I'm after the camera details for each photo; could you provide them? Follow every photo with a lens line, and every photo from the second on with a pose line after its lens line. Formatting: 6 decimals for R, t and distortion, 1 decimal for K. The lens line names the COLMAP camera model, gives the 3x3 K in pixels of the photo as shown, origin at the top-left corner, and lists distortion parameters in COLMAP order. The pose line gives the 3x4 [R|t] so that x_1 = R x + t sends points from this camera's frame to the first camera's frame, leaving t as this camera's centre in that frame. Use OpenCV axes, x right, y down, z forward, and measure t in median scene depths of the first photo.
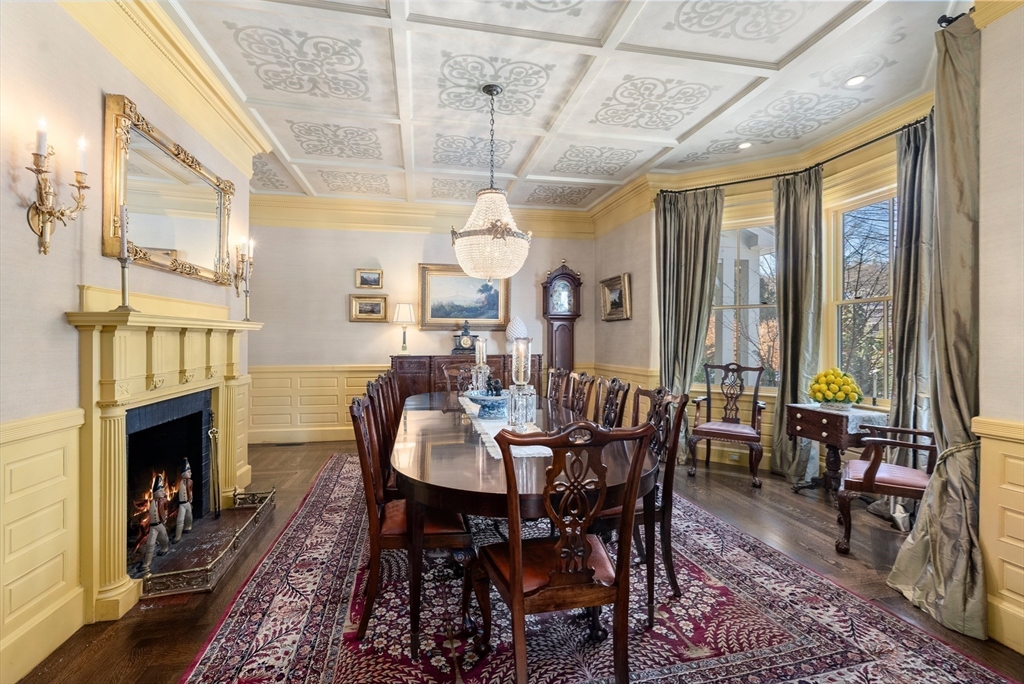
lens RADIAL K [[466.5, 0, 512.0], [0, 466.5, 349.6], [0, 0, 1]] dist [-0.000652, -0.000095]
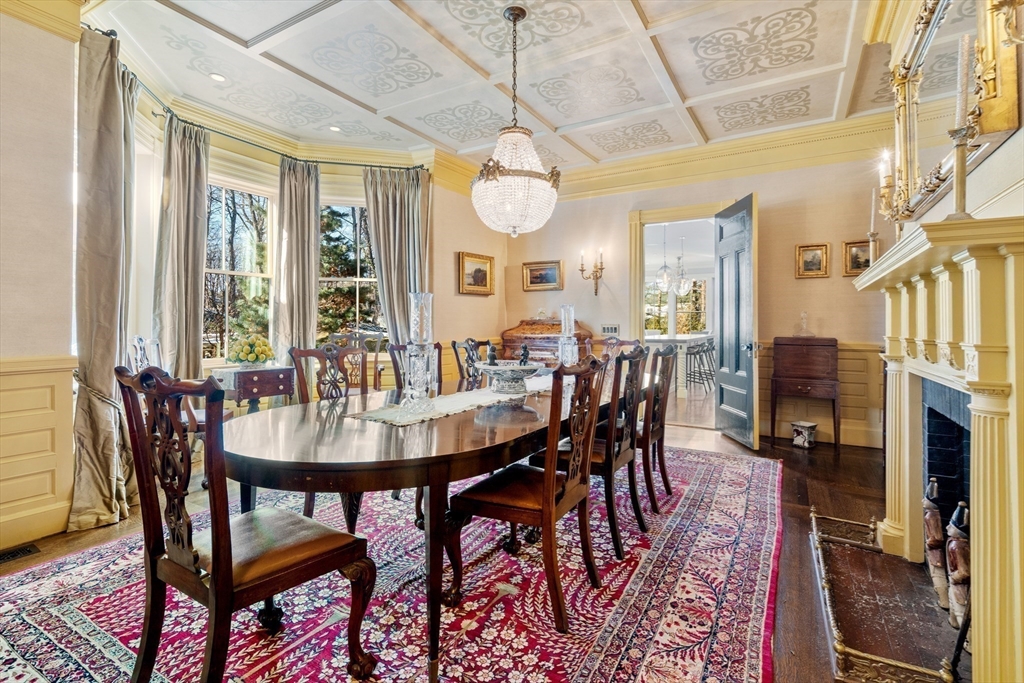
lens RADIAL K [[476.4, 0, 507.5], [0, 476.4, 325.4], [0, 0, 1]] dist [0.001359, 0.000092]
pose [[-0.737146, -0.002303, 0.675729, -0.680584], [0.001146, 0.999988, 0.004659, 0.019801], [-0.675732, 0.004209, -0.737135, 1.777445]]
